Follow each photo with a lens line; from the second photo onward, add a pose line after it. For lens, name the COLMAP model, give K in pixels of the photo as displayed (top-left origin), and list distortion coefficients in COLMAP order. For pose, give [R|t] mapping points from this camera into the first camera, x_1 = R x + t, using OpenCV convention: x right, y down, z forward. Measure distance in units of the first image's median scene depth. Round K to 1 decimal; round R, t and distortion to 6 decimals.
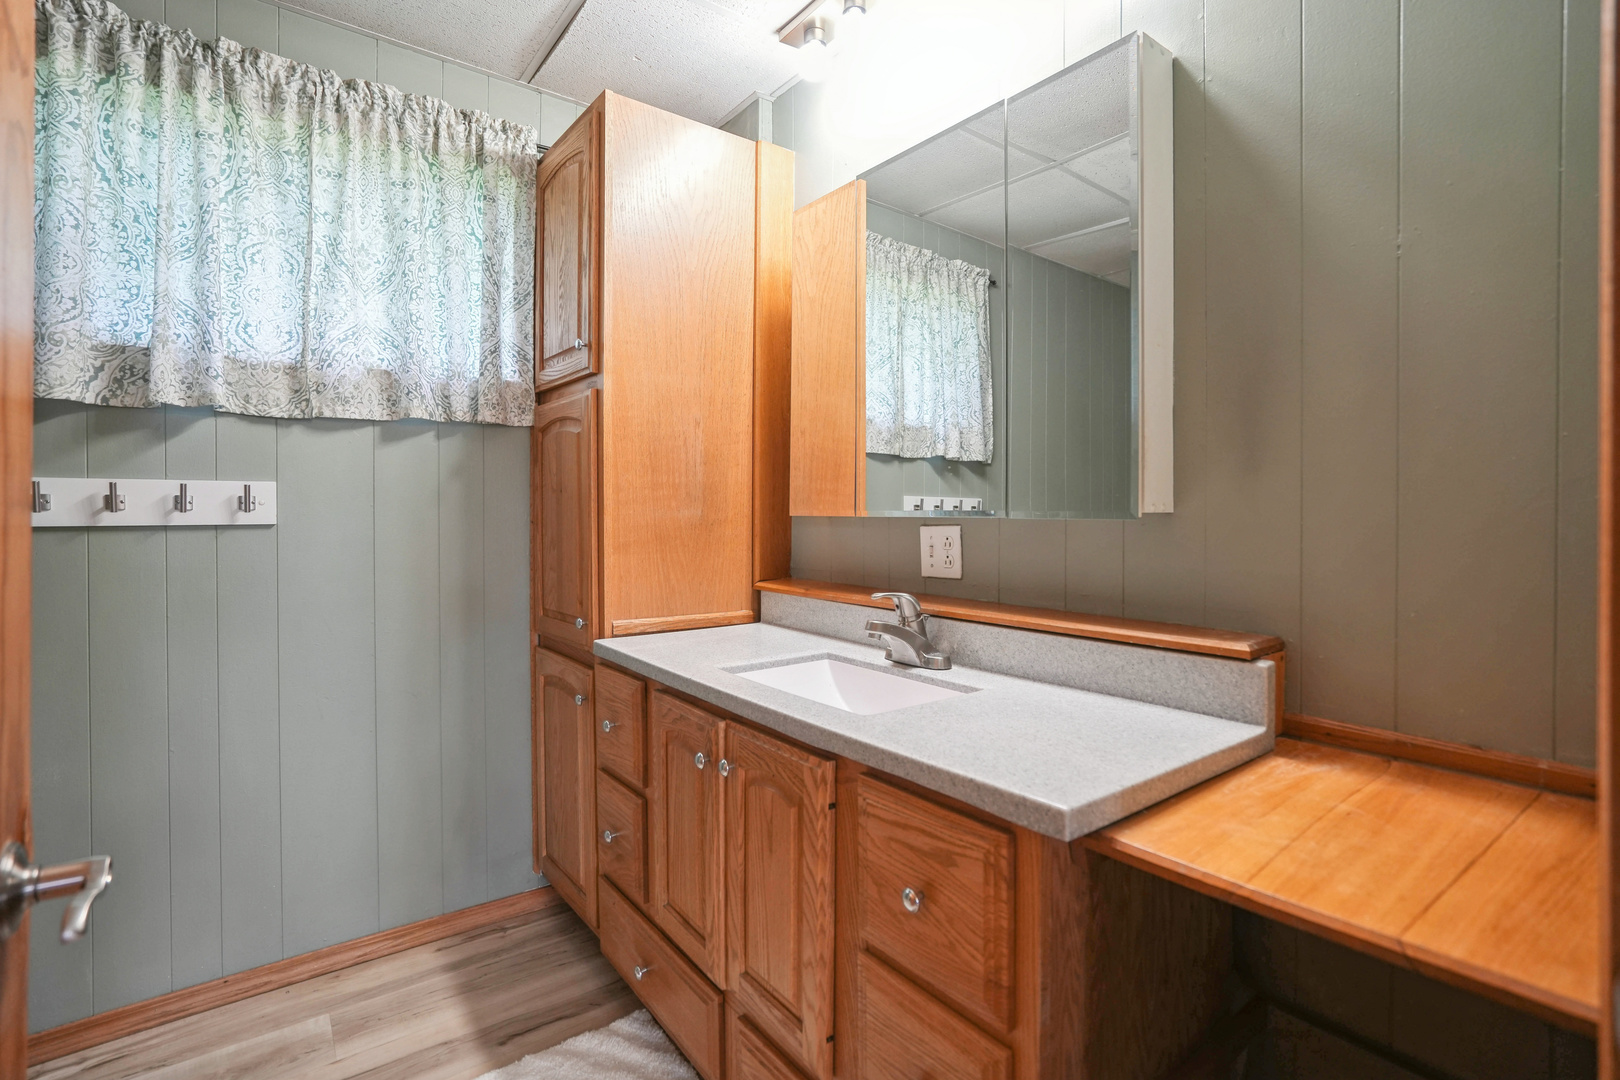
lens RADIAL K [[743.5, 0, 815.7], [0, 743.5, 507.9], [0, 0, 1]] dist [-0.025558, 0.009349]
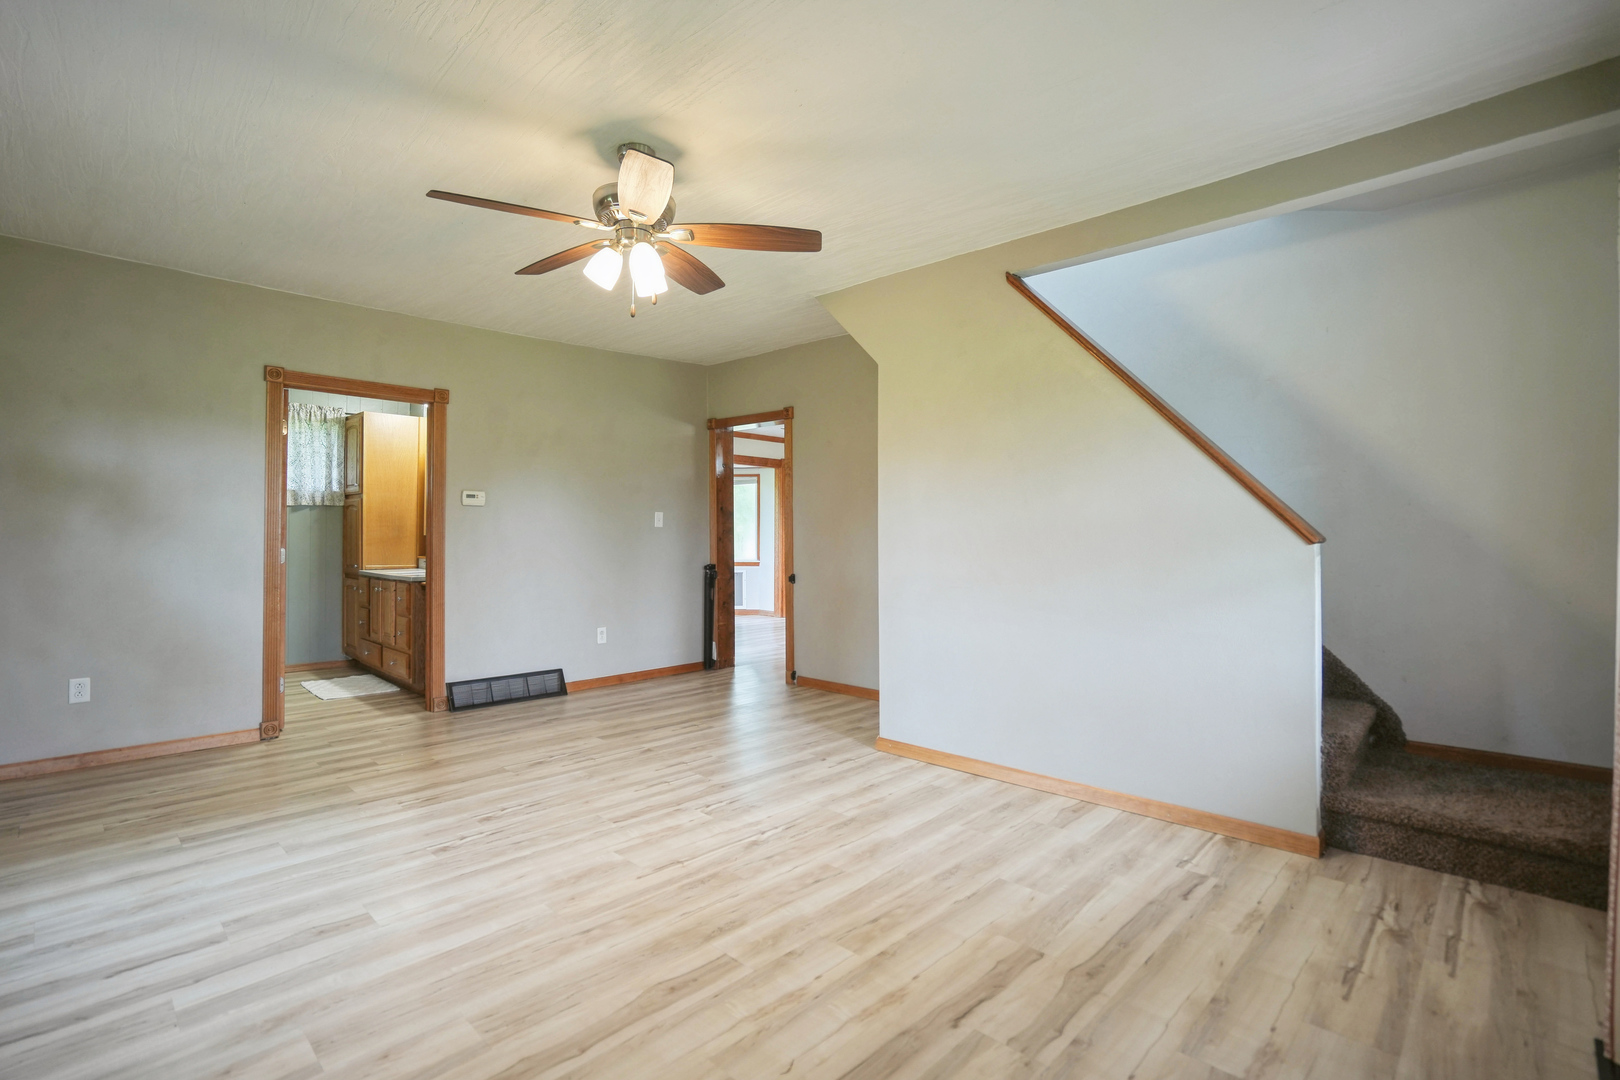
lens RADIAL K [[743.5, 0, 807.4], [0, 743.5, 529.6], [0, 0, 1]] dist [-0.025558, 0.009349]
pose [[0.988917, 0.002478, 0.148446, 1.144306], [-0.000755, 0.999932, -0.011663, 0.021986], [-0.148465, 0.011422, 0.988852, -2.472747]]
